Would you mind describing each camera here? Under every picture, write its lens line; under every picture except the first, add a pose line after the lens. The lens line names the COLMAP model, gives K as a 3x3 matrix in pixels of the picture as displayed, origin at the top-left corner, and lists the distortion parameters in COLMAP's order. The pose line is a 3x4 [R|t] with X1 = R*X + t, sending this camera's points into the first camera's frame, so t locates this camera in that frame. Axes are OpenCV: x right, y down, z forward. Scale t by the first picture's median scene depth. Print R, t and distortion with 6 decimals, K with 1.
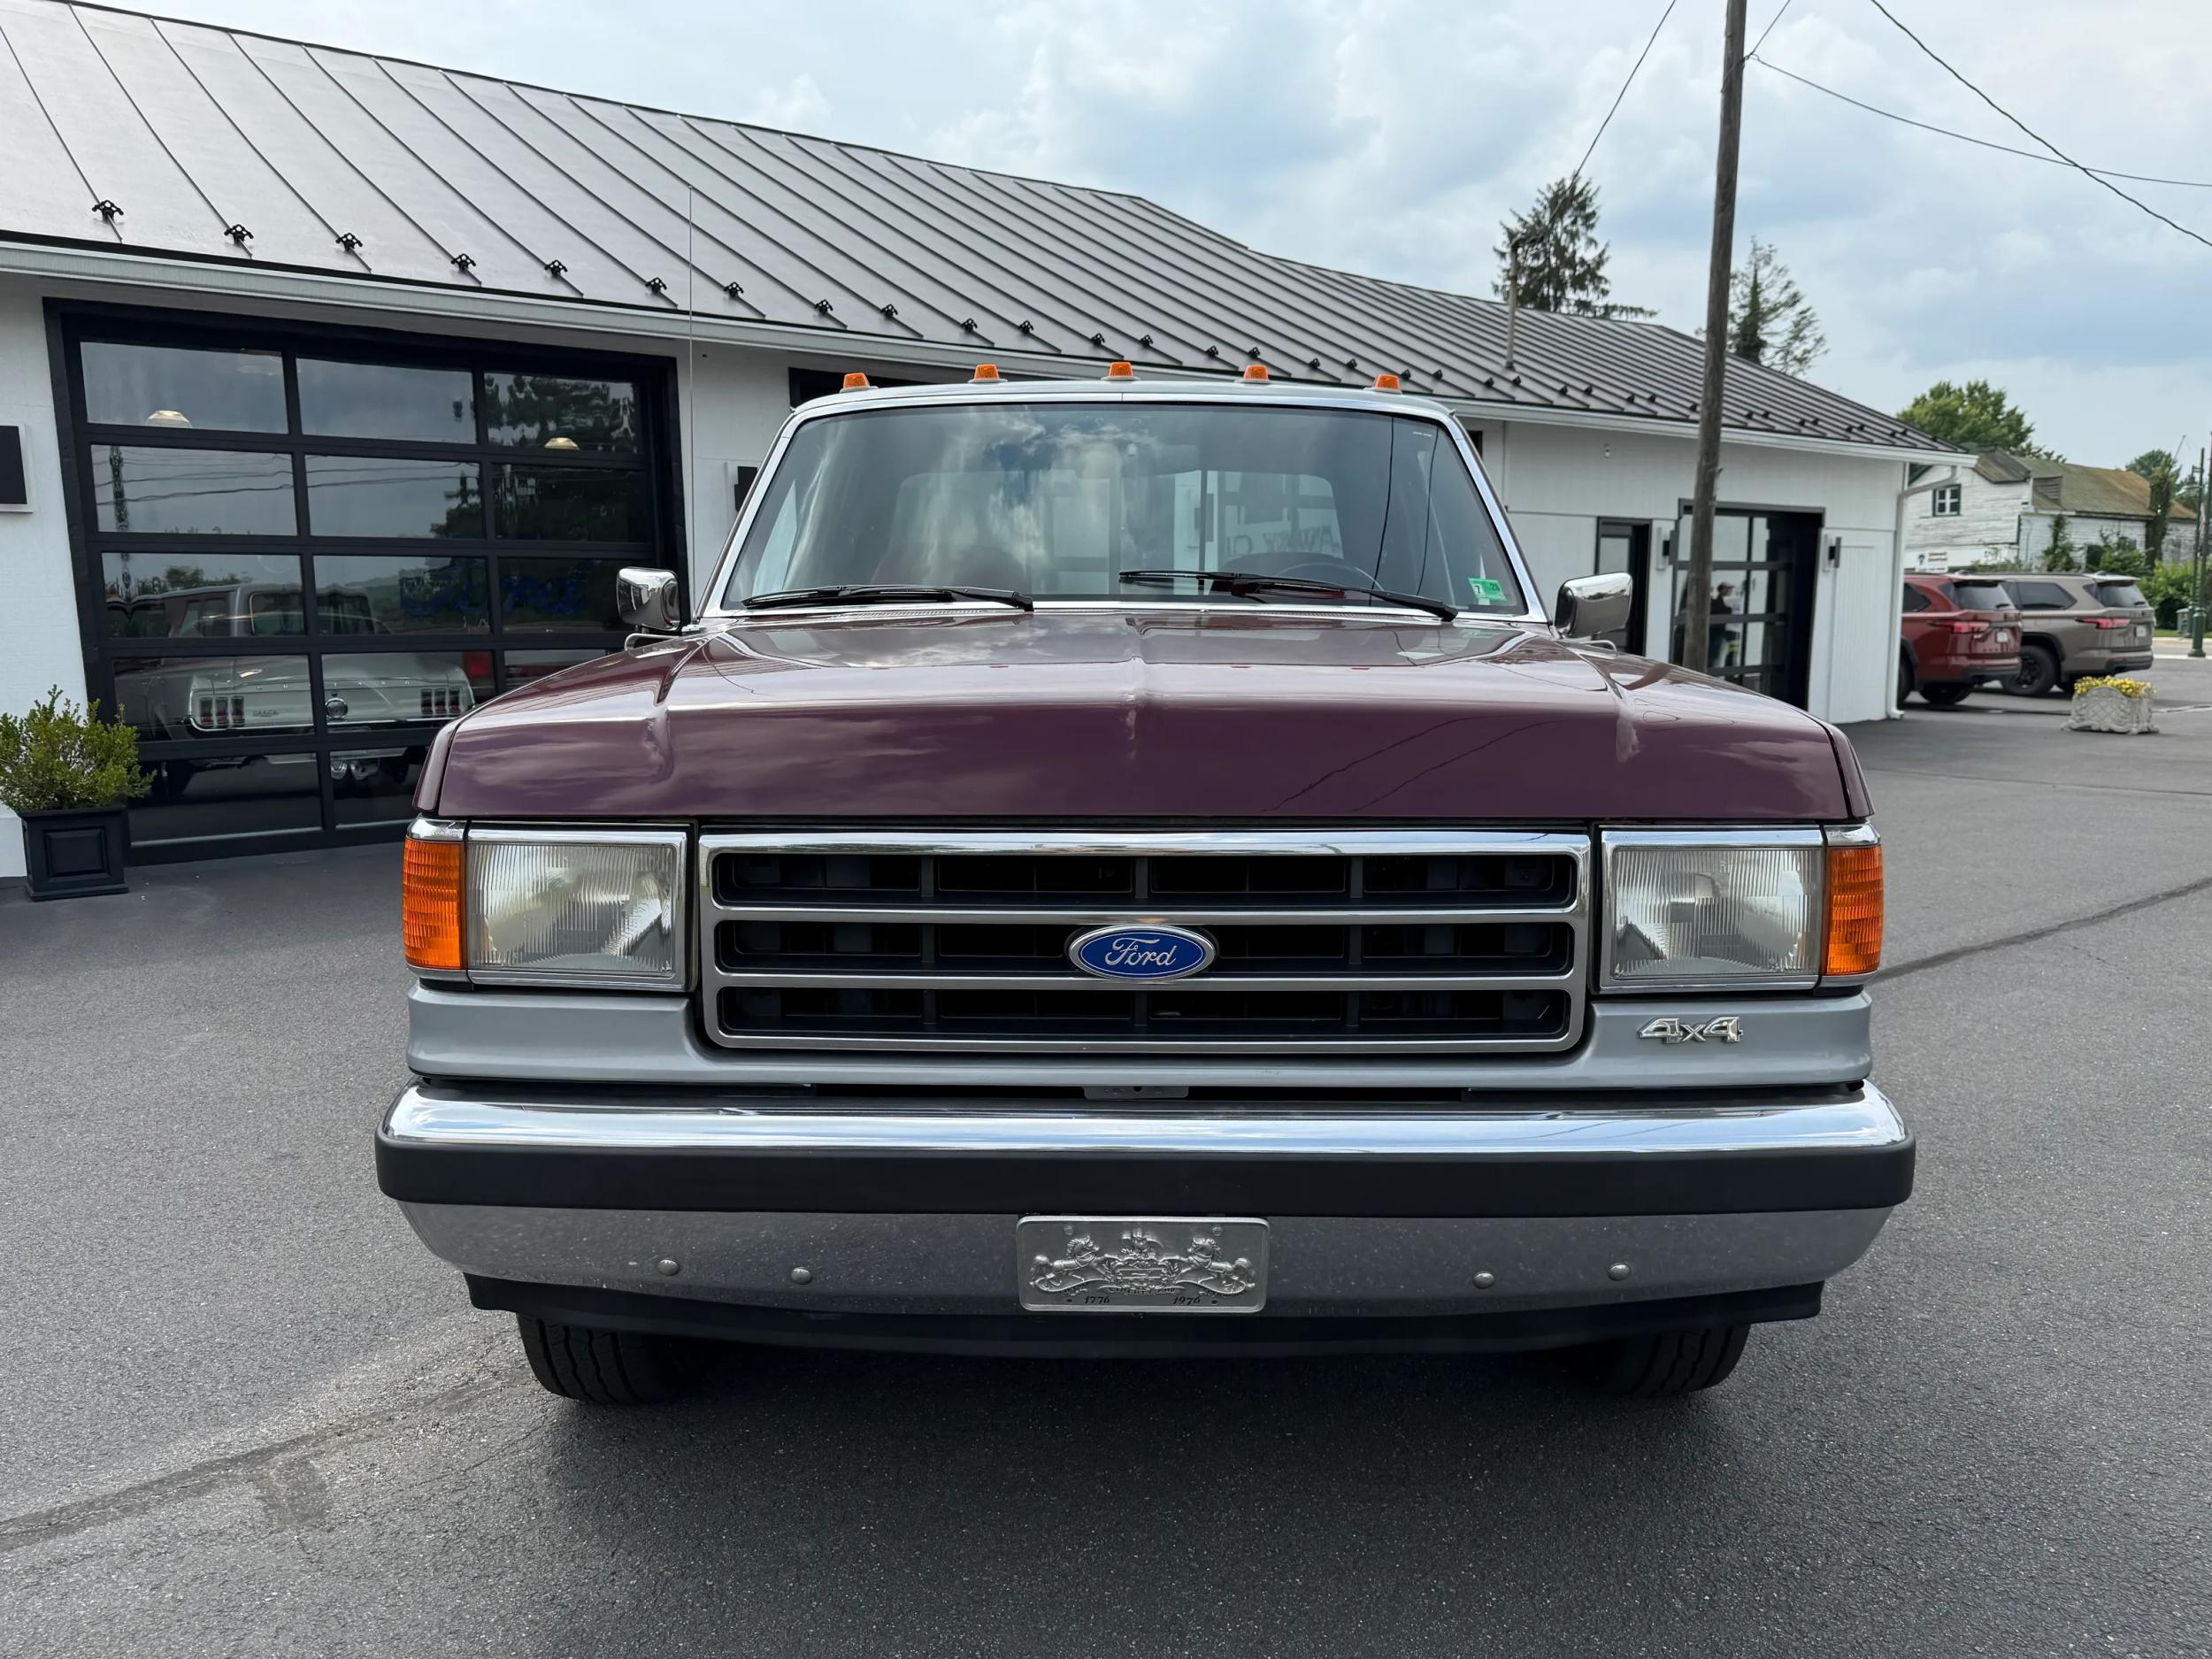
lens RADIAL K [[1619.3, 0, 1105.1], [0, 1619.3, 833.4], [0, 0, 1]] dist [0.001483, -0.008823]
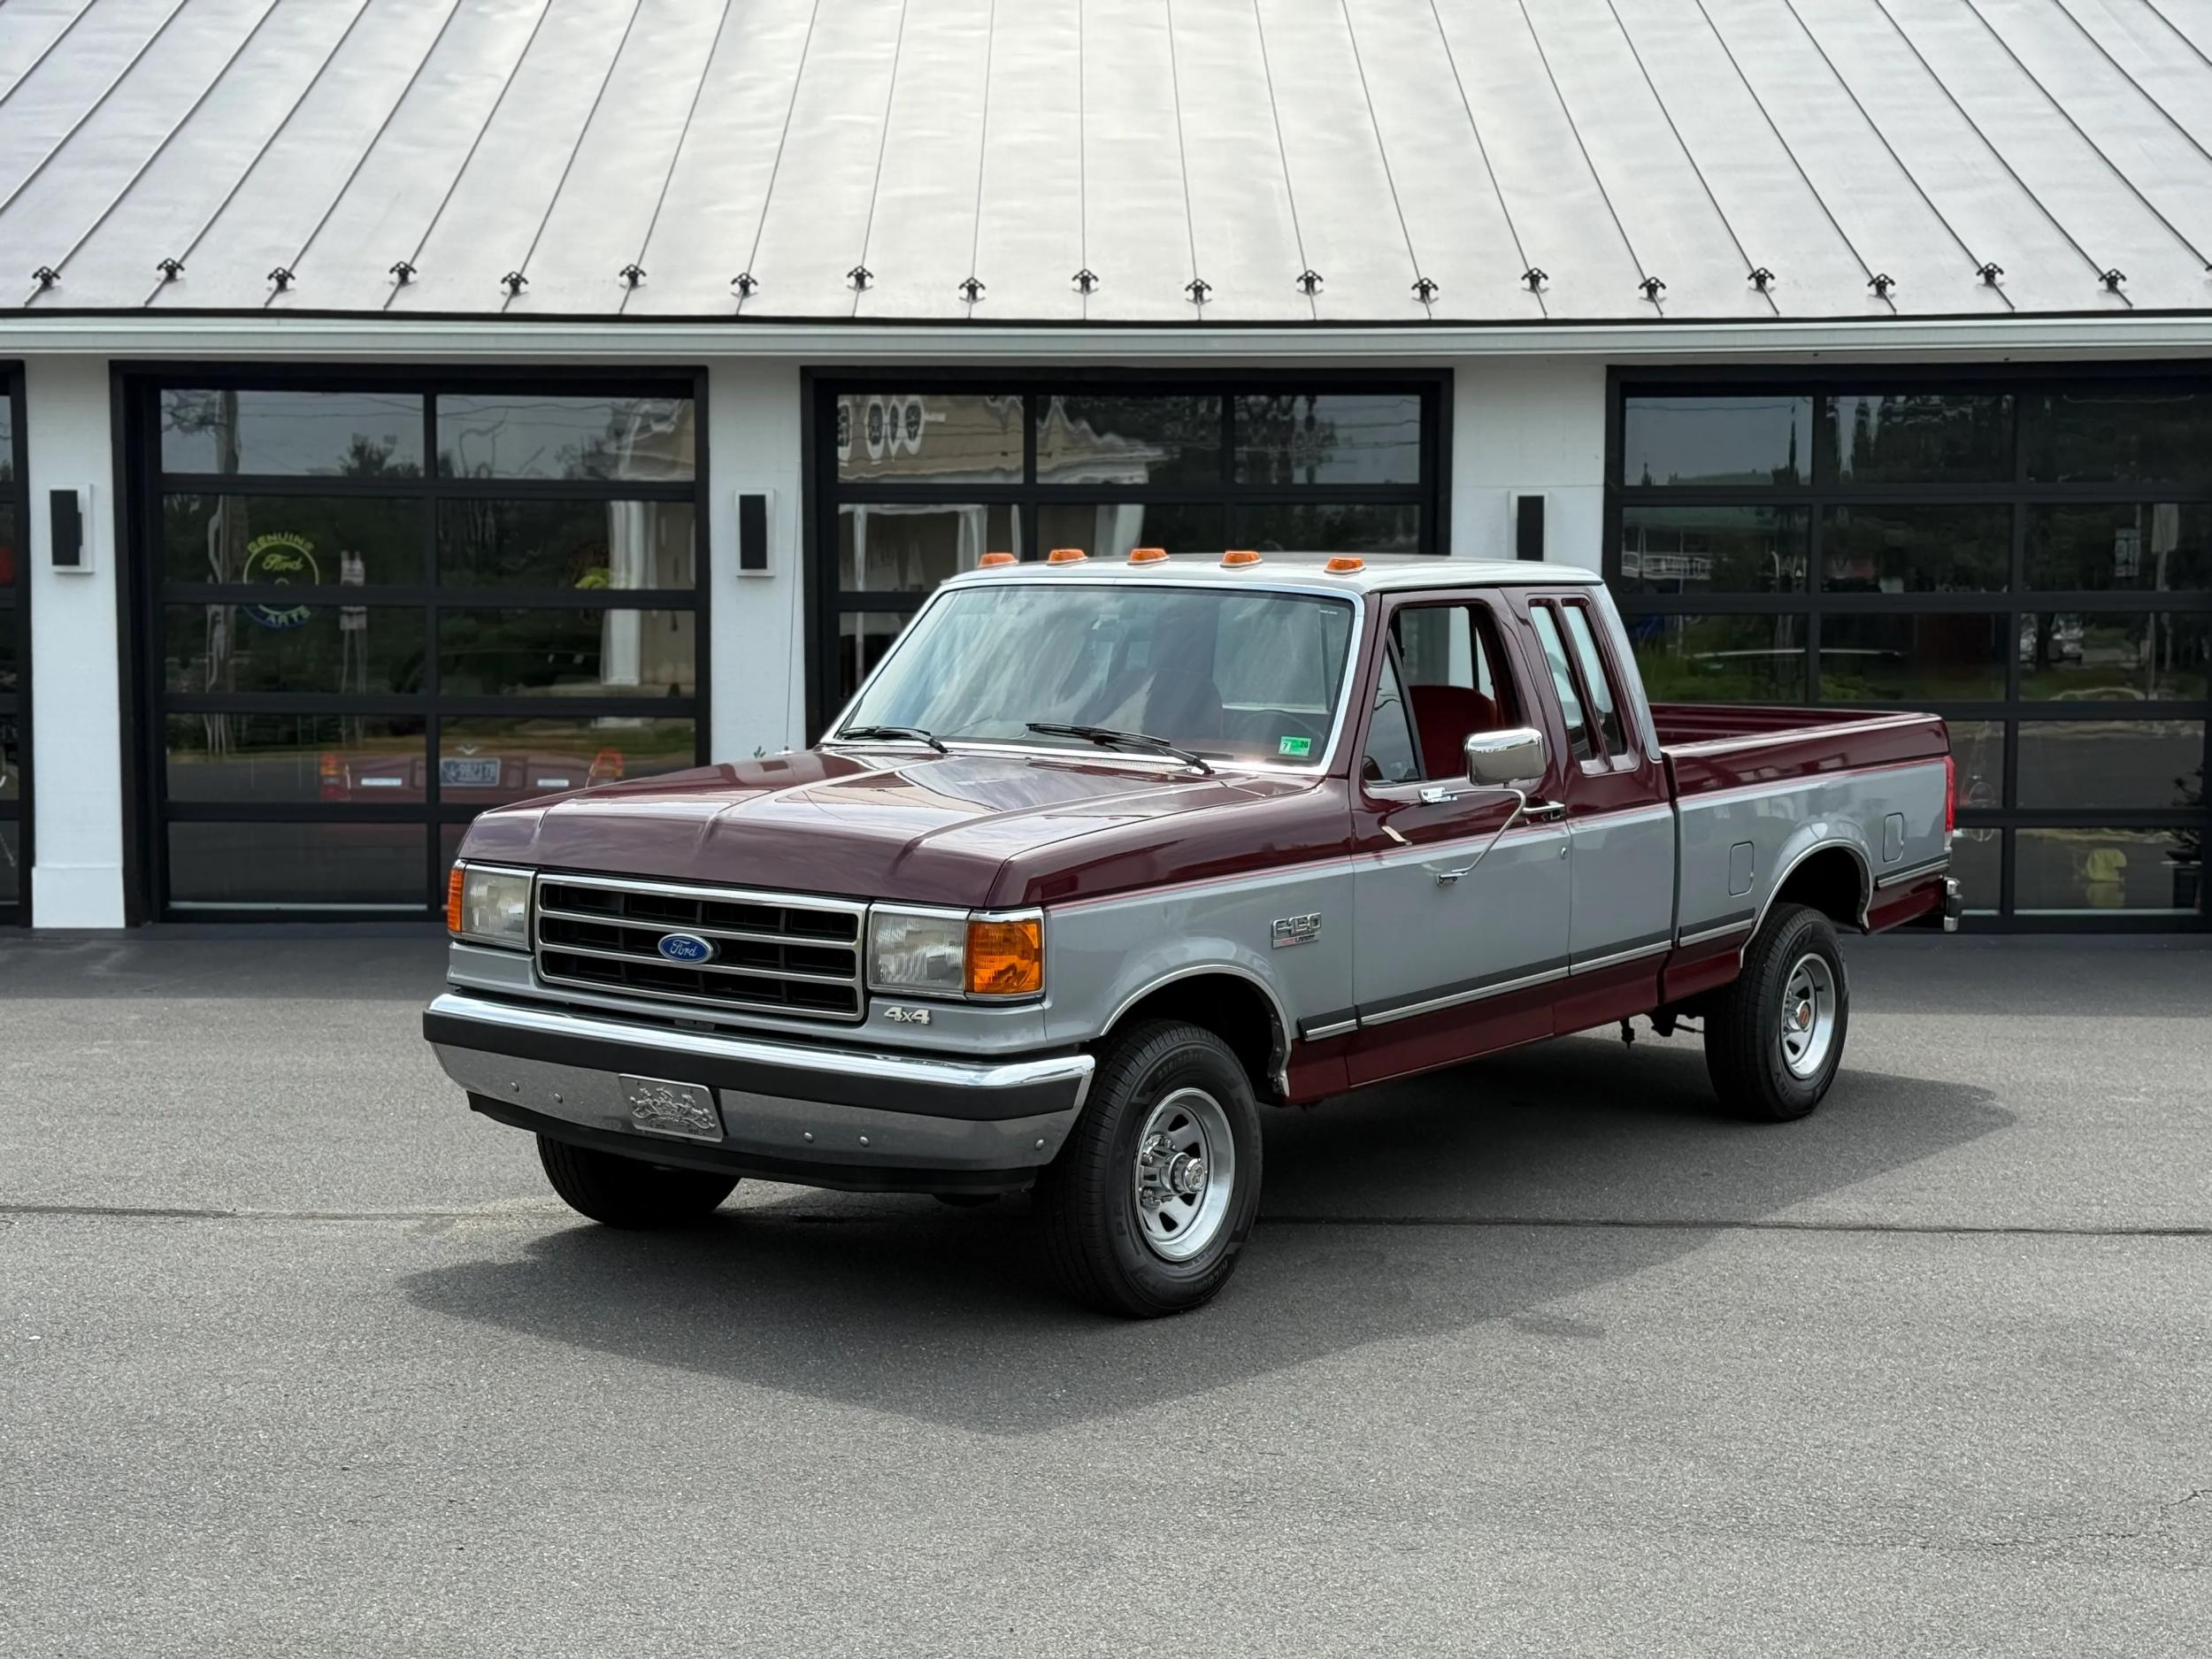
lens RADIAL K [[3105.6, 0, 1106.0], [0, 3105.6, 829.5], [0, 0, 1]] dist [0.152698, -0.098591]
pose [[0.795910, 0.056435, -0.602779, 0.775526], [-0.089580, 0.995664, -0.025064, -0.005907], [0.598751, 0.073946, 0.797514, -0.493440]]
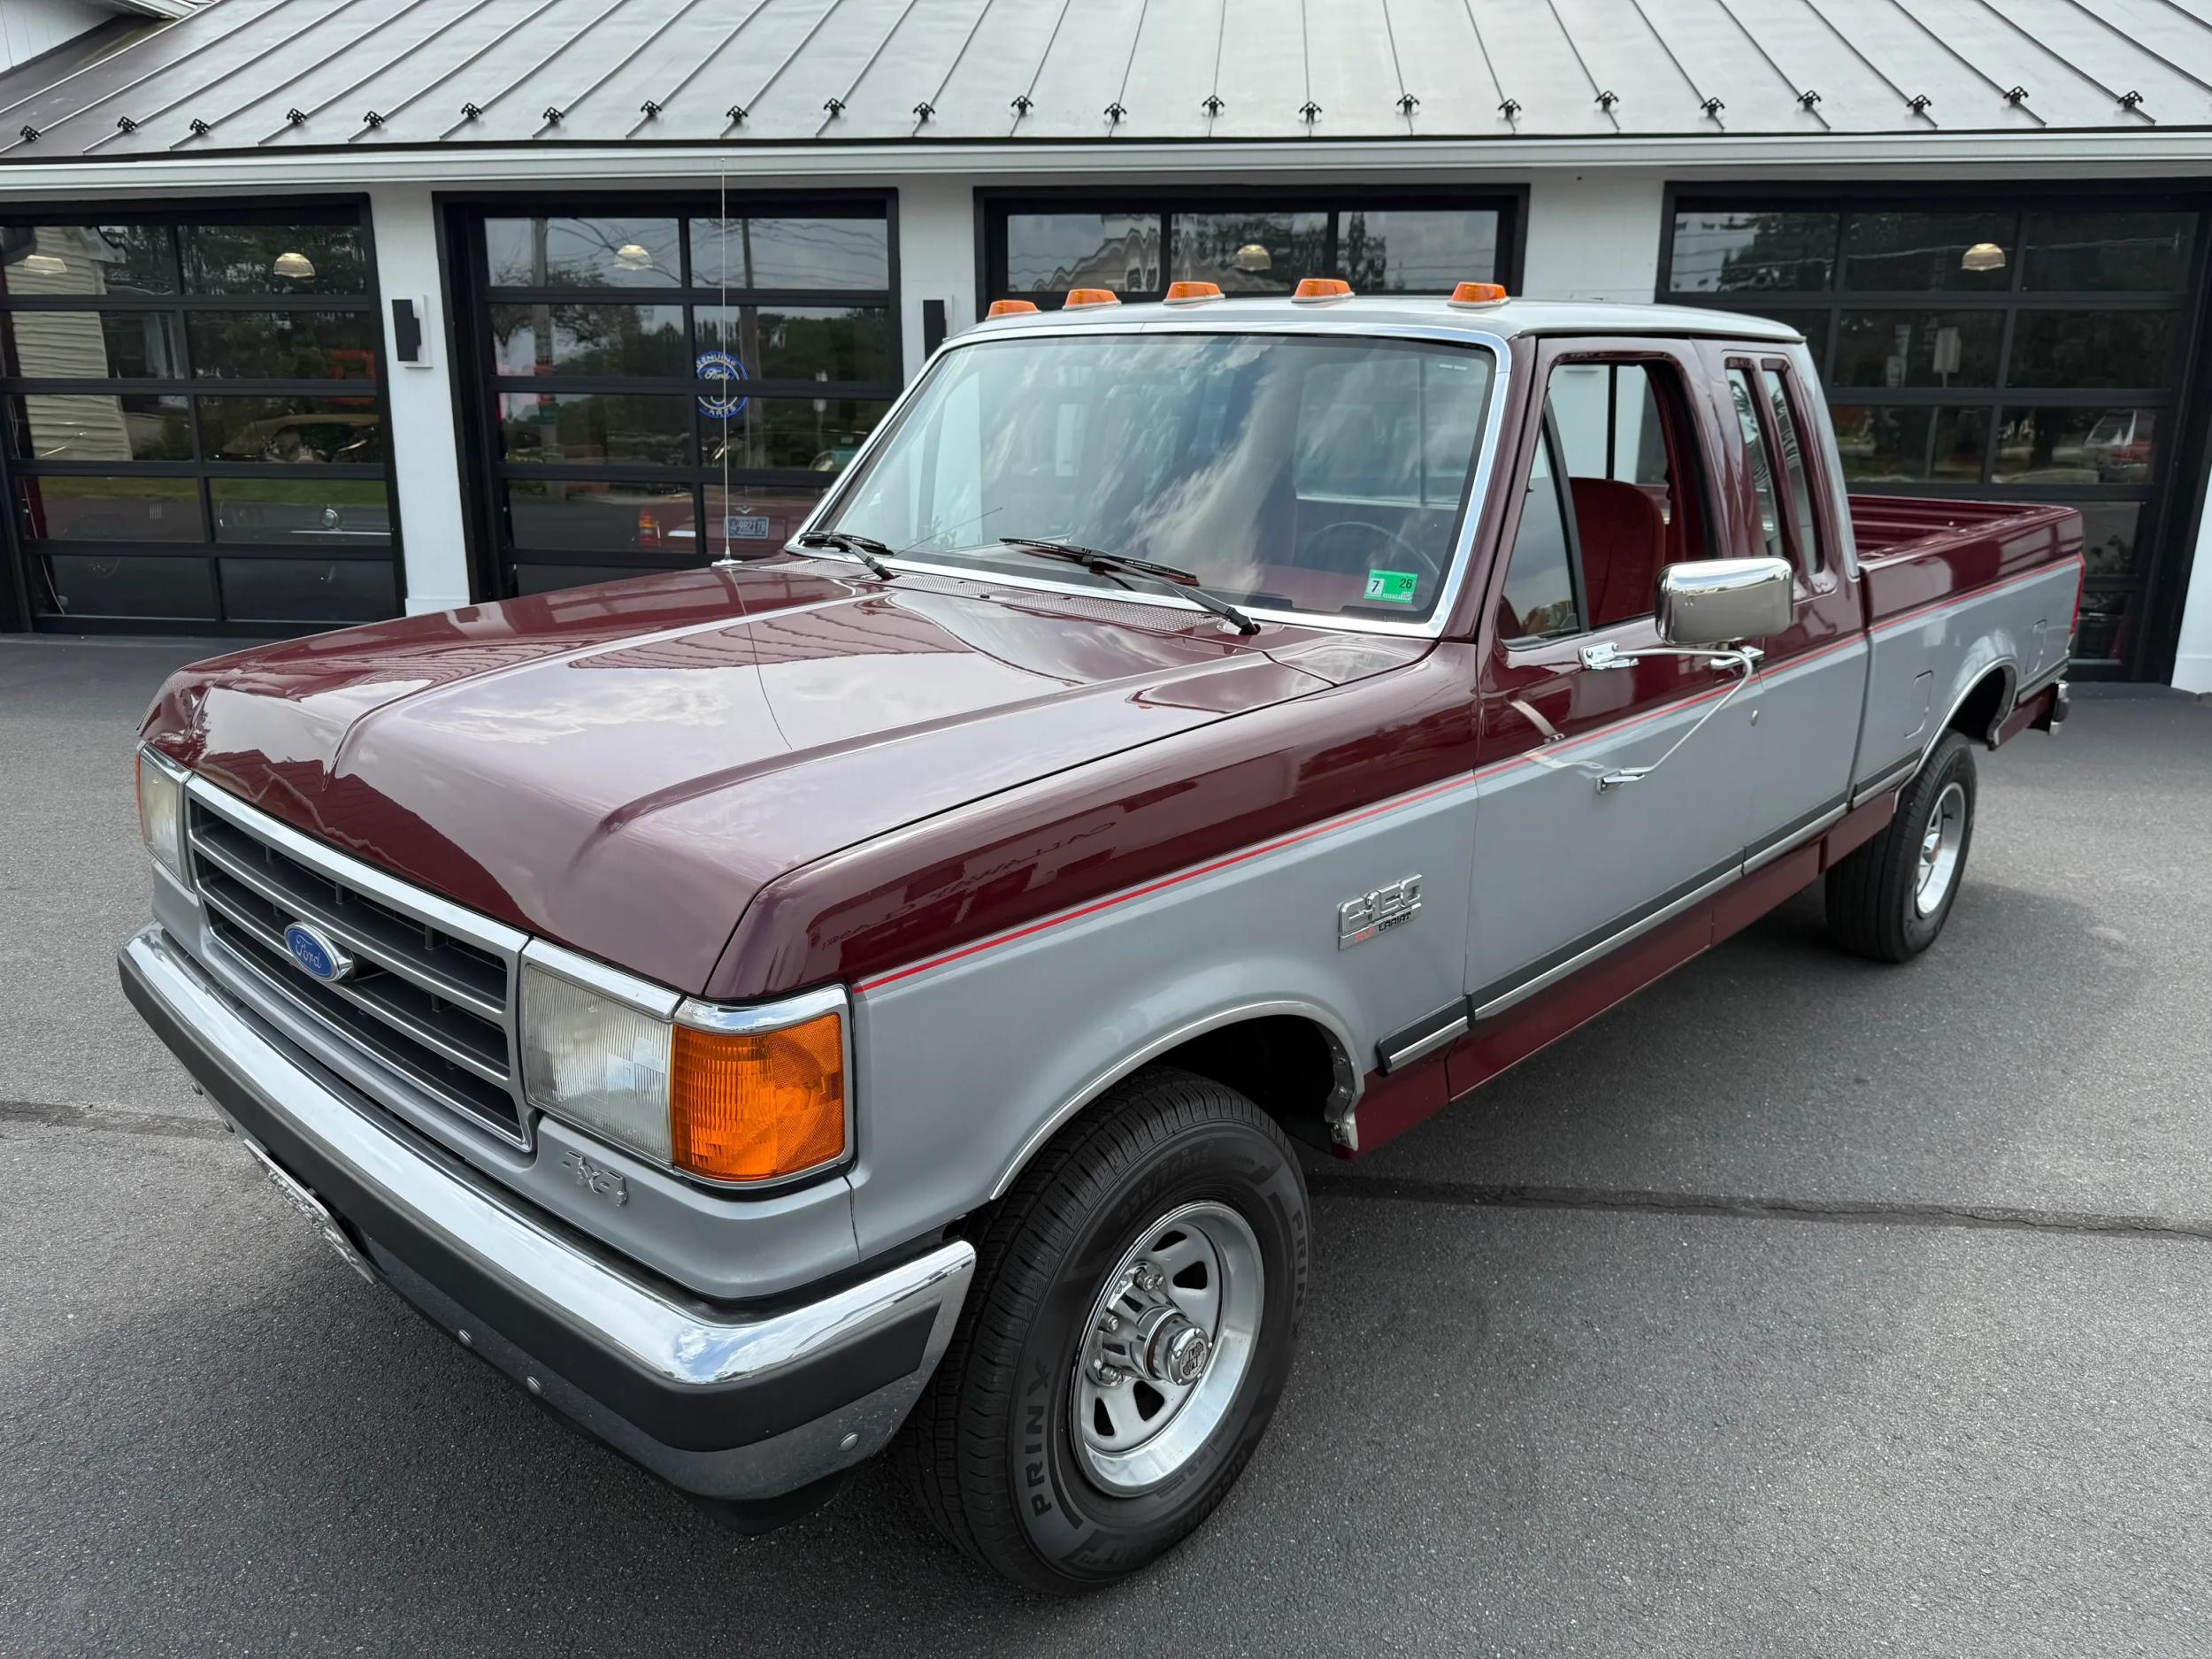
lens RADIAL K [[1589.3, 0, 1104.1], [0, 1589.3, 837.8], [0, 0, 1]] dist [0.043392, -0.075514]
pose [[0.729916, 0.192796, -0.655783, 0.330023], [-0.103616, 0.979519, 0.172643, -0.073052], [0.675637, -0.058065, 0.734944, 0.159570]]
